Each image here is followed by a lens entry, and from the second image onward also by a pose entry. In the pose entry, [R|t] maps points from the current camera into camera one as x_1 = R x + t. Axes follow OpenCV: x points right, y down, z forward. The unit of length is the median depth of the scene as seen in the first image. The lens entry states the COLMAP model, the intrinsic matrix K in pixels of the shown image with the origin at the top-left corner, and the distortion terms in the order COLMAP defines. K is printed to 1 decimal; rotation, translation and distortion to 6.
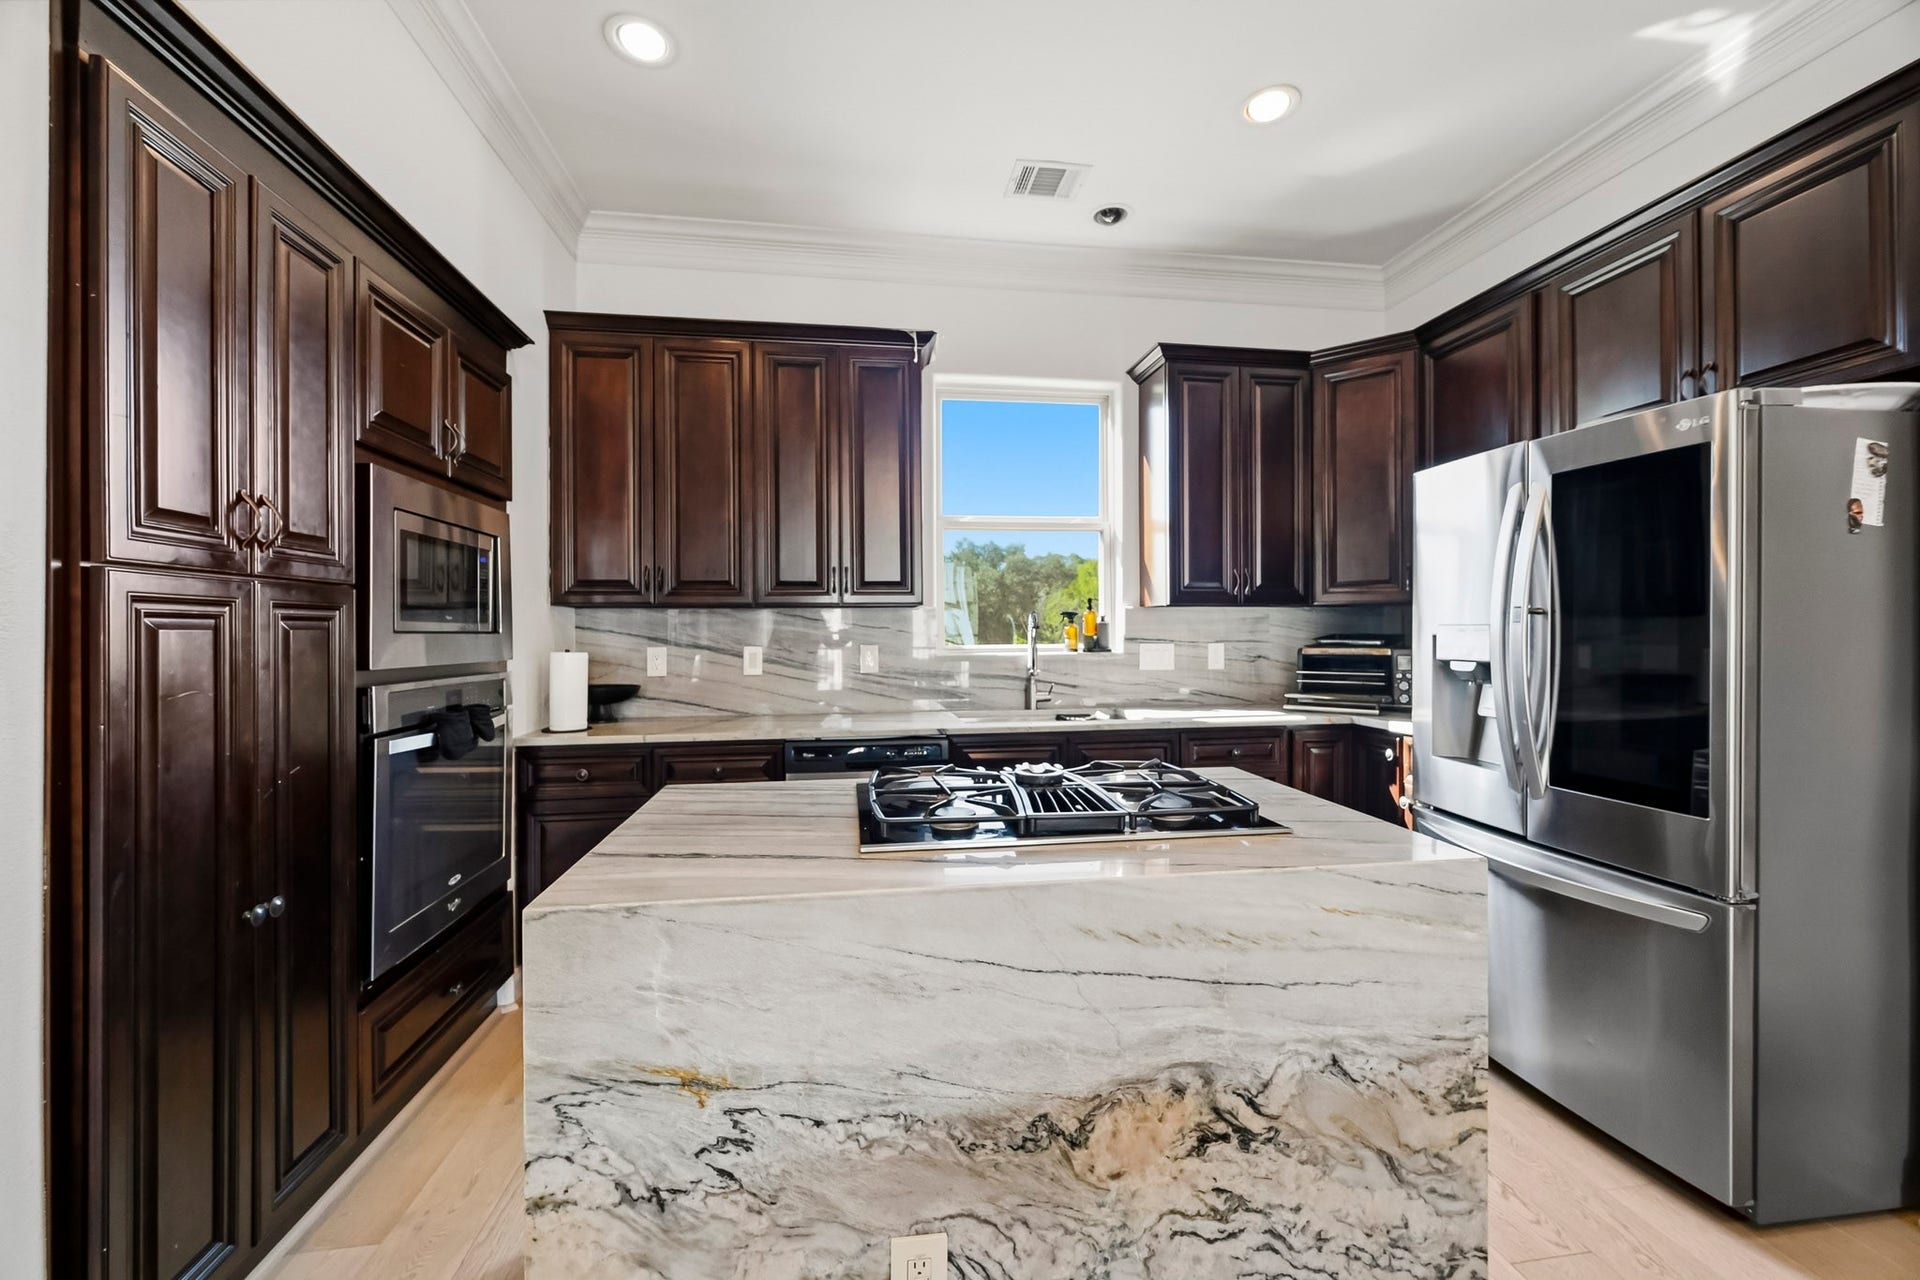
lens RADIAL K [[771.8, 0, 958.5], [0, 771.8, 632.9], [0, 0, 1]] dist [0.001597, -0.000557]
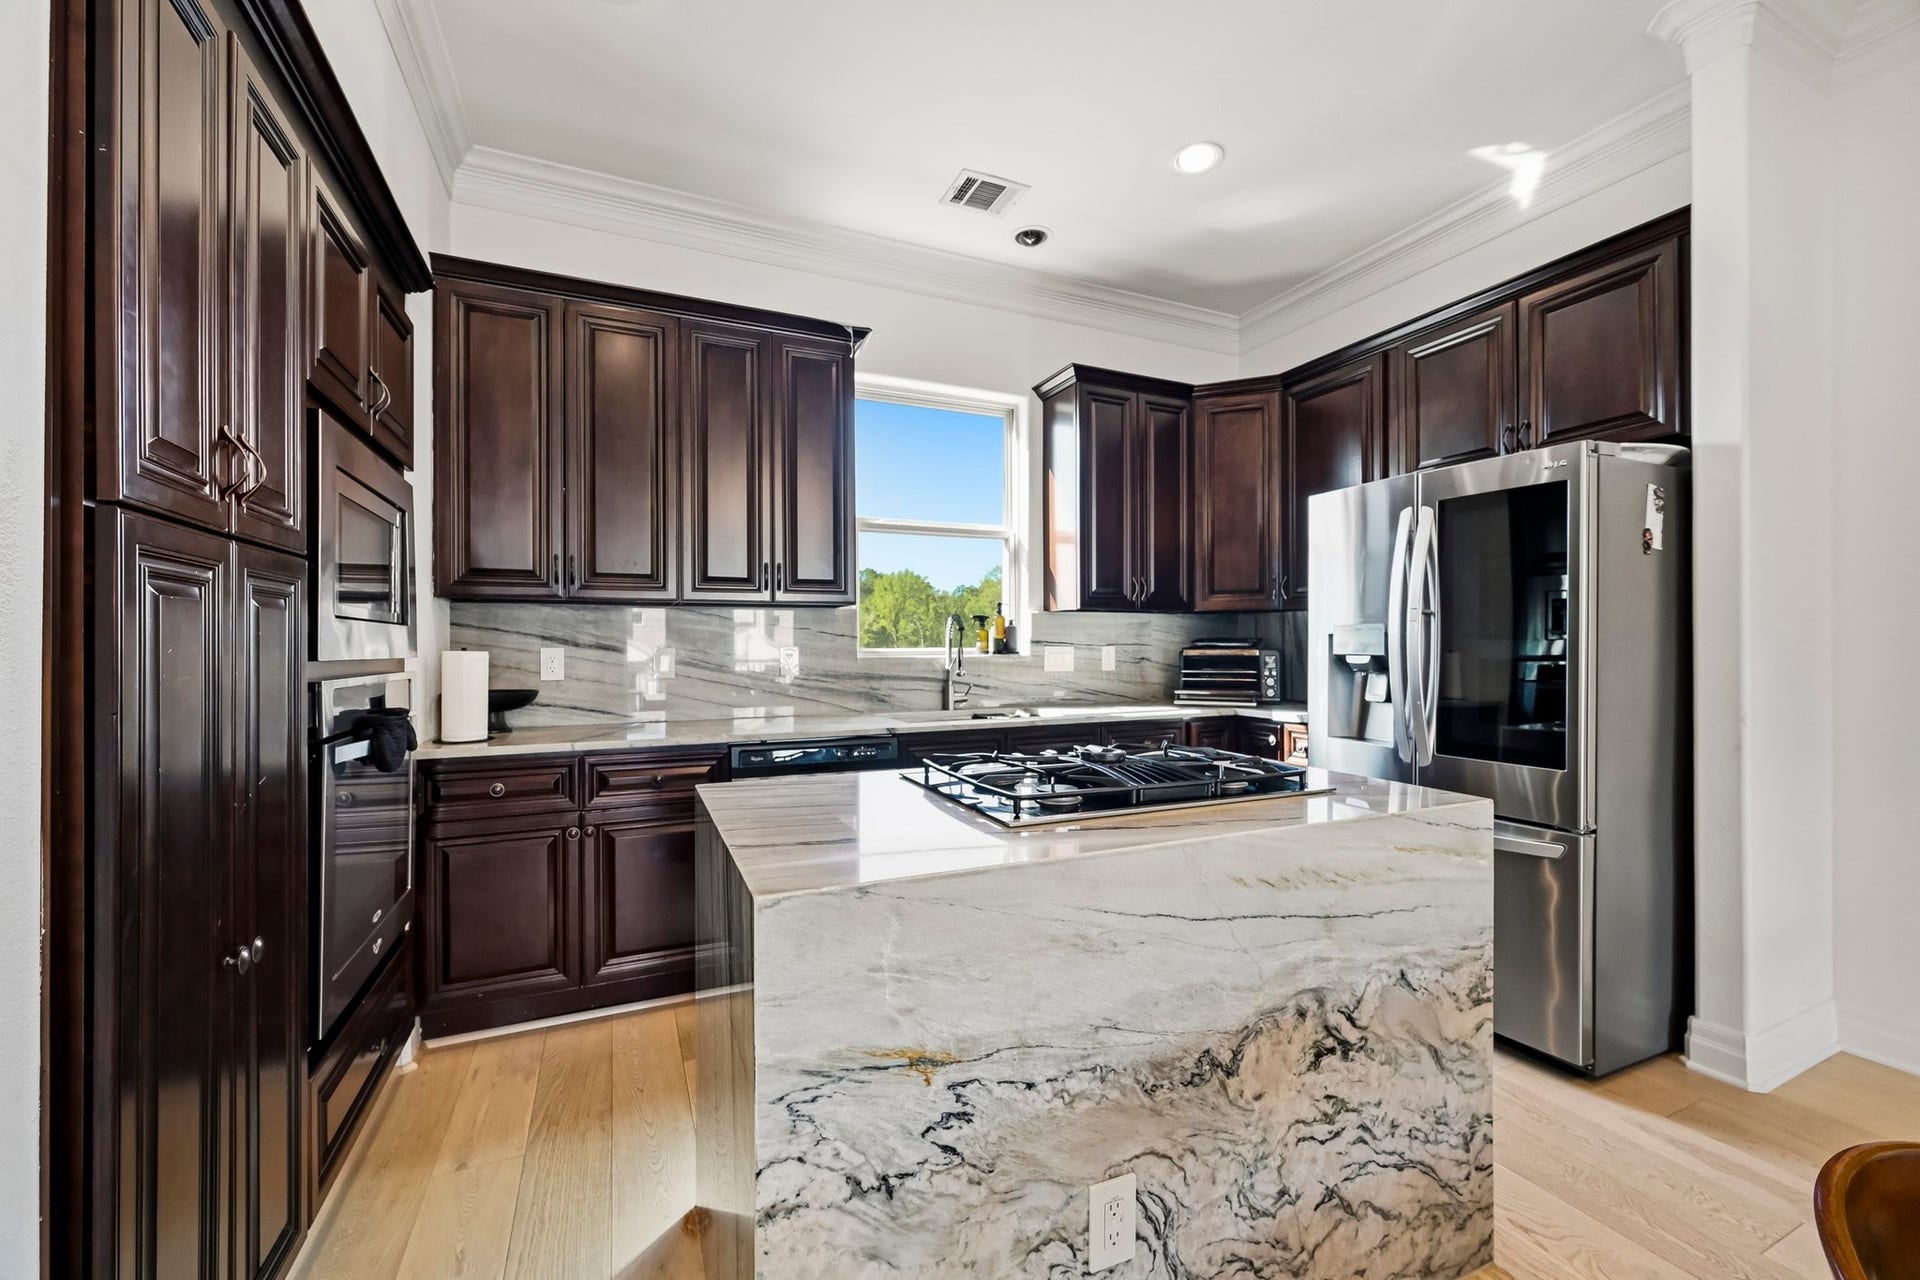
lens RADIAL K [[771.8, 0, 964.1], [0, 771.8, 648.2], [0, 0, 1]] dist [0.001597, -0.000557]
pose [[0.962586, 0.001051, 0.270975, -0.269136], [-0.001281, 0.999999, 0.000674, 0.027552], [-0.270974, -0.000996, 0.962586, 0.020301]]
